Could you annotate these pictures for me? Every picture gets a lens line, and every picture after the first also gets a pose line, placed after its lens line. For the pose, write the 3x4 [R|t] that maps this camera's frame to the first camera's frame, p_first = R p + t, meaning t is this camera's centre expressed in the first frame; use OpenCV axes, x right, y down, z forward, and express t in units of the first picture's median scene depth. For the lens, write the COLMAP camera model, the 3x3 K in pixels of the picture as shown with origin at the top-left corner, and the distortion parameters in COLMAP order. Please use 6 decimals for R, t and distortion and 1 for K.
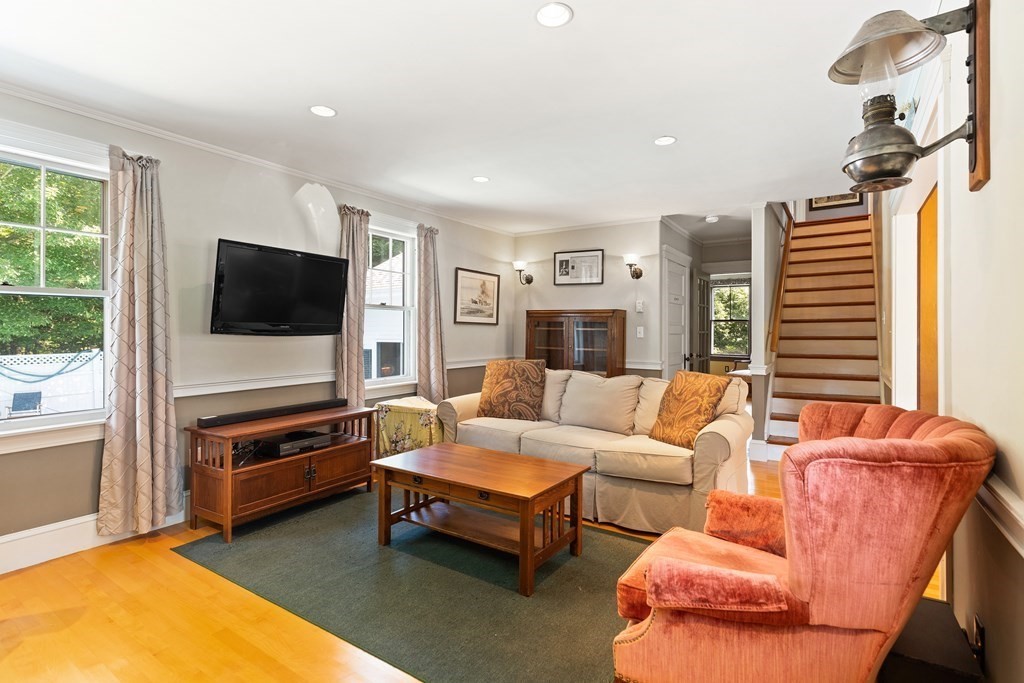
lens RADIAL K [[474.1, 0, 515.4], [0, 474.1, 337.1], [0, 0, 1]] dist [0.001219, 0.000144]
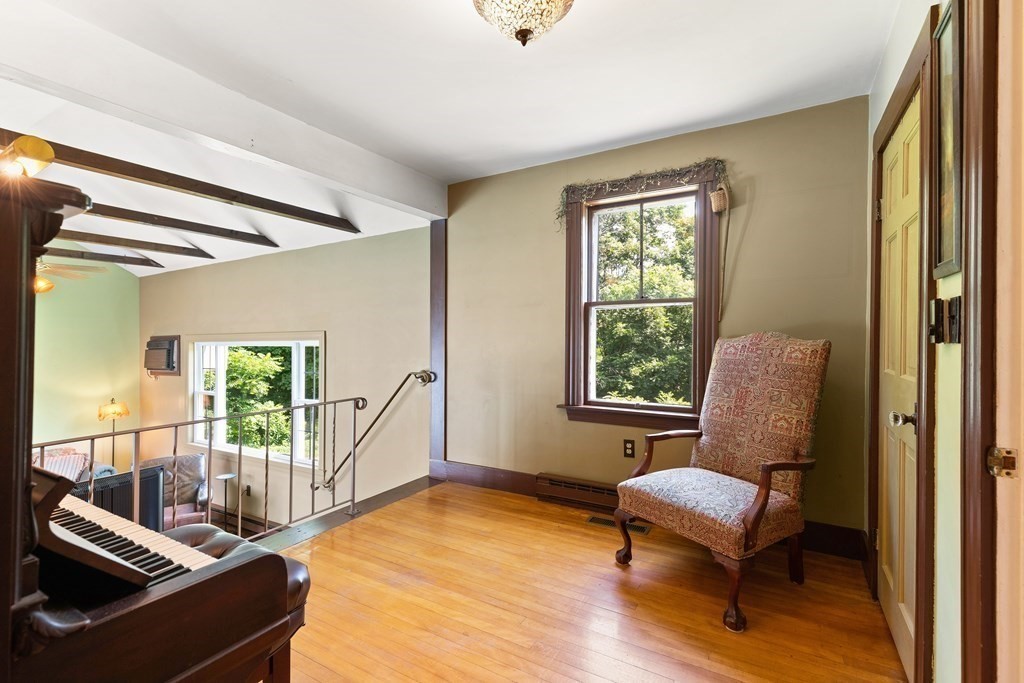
lens RADIAL K [[474.1, 0, 507.4], [0, 474.1, 339.6], [0, 0, 1]] dist [0.001219, 0.000144]
pose [[0.996270, 0.001528, 0.086274, 0.072637], [-0.000527, 0.999932, -0.011615, -0.000781], [-0.086286, 0.011526, 0.996204, 0.148023]]
